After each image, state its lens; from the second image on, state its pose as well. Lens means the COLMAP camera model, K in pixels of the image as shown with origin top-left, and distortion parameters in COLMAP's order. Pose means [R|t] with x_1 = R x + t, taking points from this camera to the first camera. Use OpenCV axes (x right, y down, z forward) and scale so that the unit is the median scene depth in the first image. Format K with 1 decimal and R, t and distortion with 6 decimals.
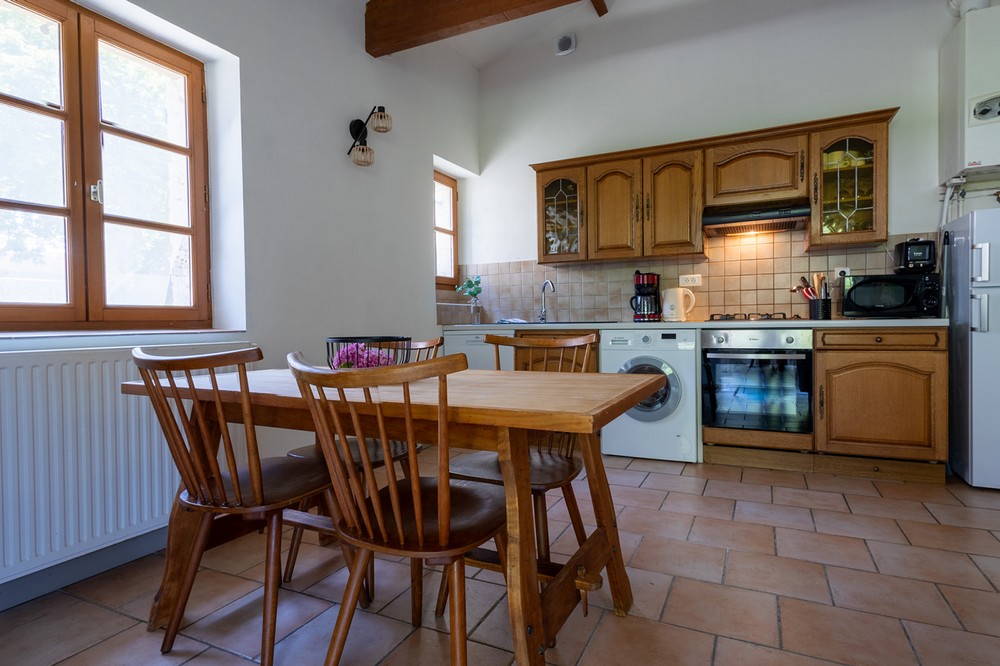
lens RADIAL K [[548.6, 0, 498.9], [0, 548.6, 329.5], [0, 0, 1]] dist [0.020562, 0.001982]
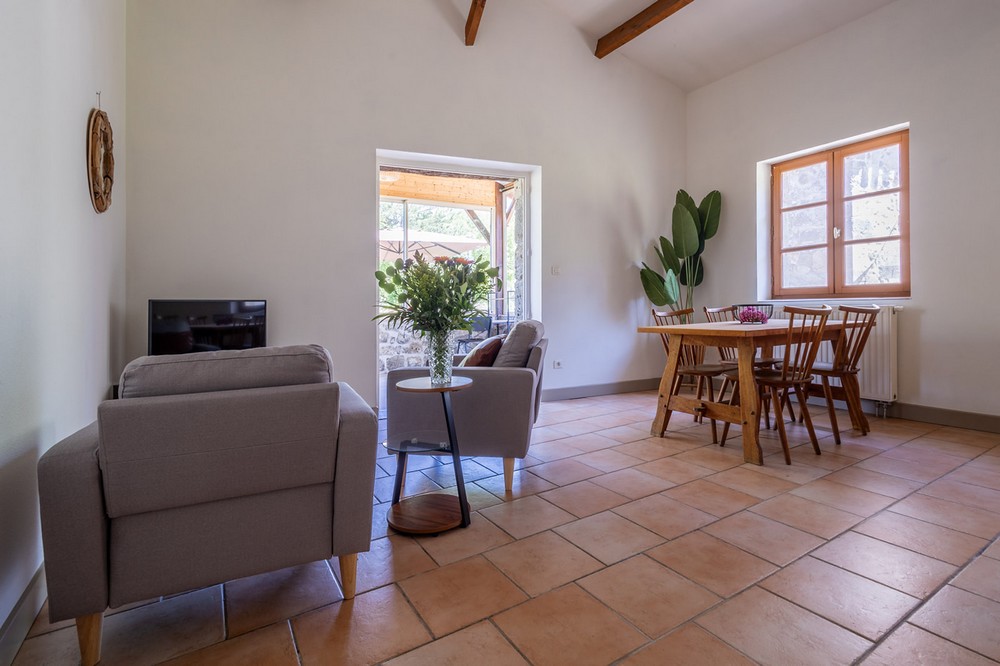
lens RADIAL K [[477.0, 0, 499.2], [0, 477.0, 332.9], [0, 0, 1]] dist [0.004348, 0.000348]
pose [[-0.533667, 0.079785, -0.841923, 1.571542], [0.017718, 0.996376, 0.083191, -0.041031], [0.845509, 0.029479, -0.533147, 0.915196]]
